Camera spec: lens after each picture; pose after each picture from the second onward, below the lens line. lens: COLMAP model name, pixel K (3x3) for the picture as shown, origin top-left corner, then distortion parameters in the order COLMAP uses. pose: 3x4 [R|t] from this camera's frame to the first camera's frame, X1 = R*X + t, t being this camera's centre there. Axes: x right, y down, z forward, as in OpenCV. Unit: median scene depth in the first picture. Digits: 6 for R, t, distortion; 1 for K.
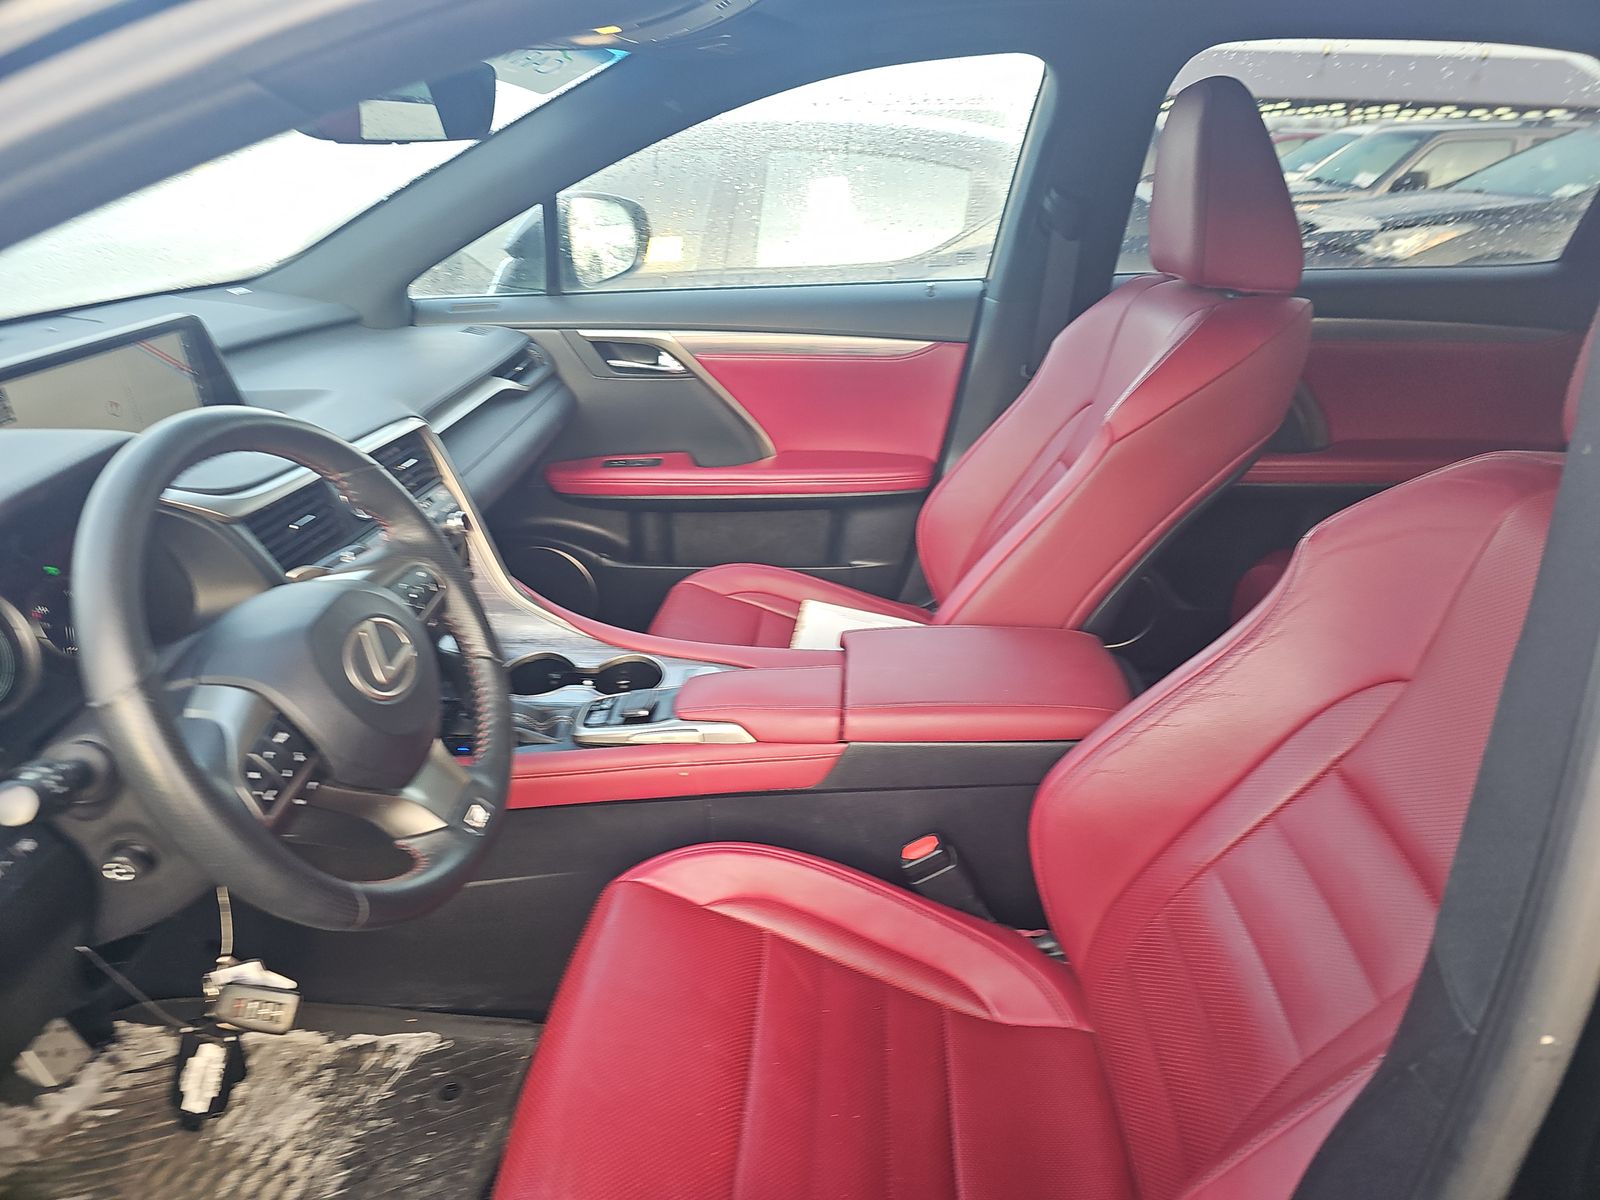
lens RADIAL K [[1056.7, 0, 800.0], [0, 1056.7, 600.0], [0, 0, 1]] dist [0.063865, -0.050877]
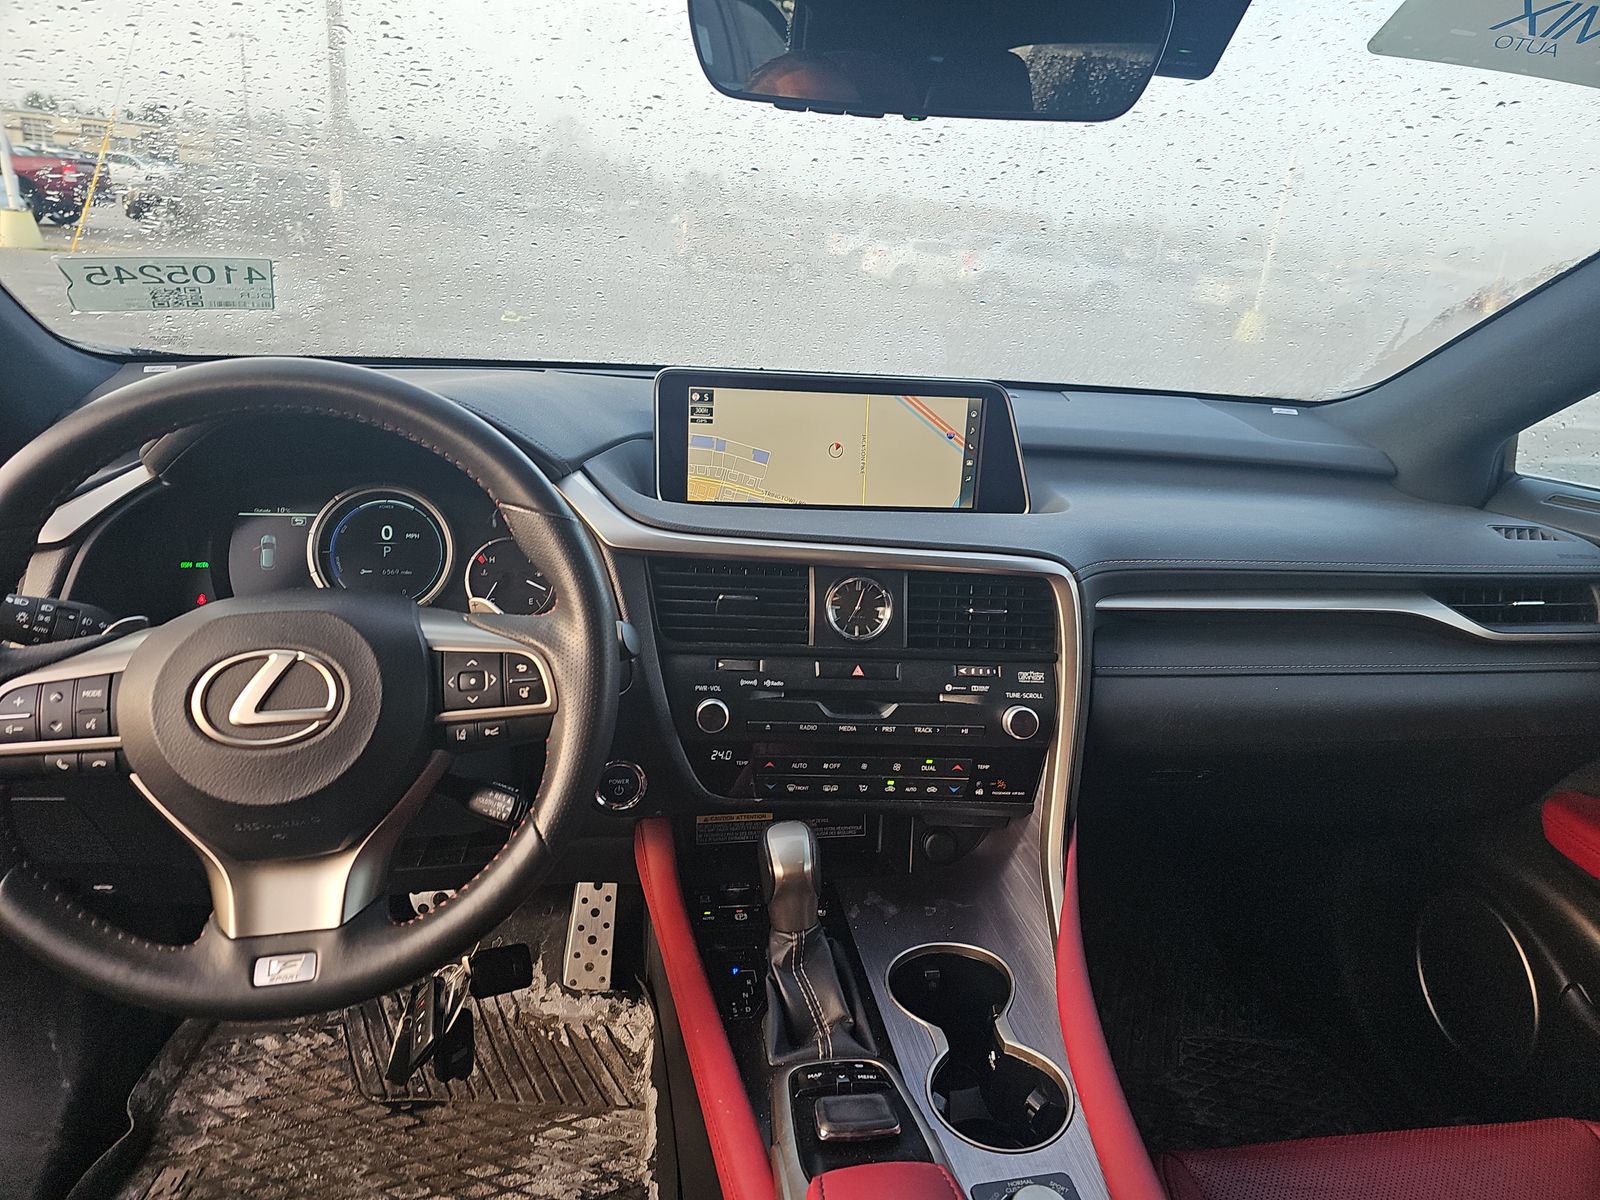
lens RADIAL K [[1071.3, 0, 821.0], [0, 1071.3, 620.6], [0, 0, 1]] dist [0.055532, -0.053599]
pose [[0.226864, 0.338130, -0.913346, 0.250677], [-0.465683, 0.861308, 0.203195, -0.215501], [0.855378, 0.379232, 0.352861, 0.662489]]
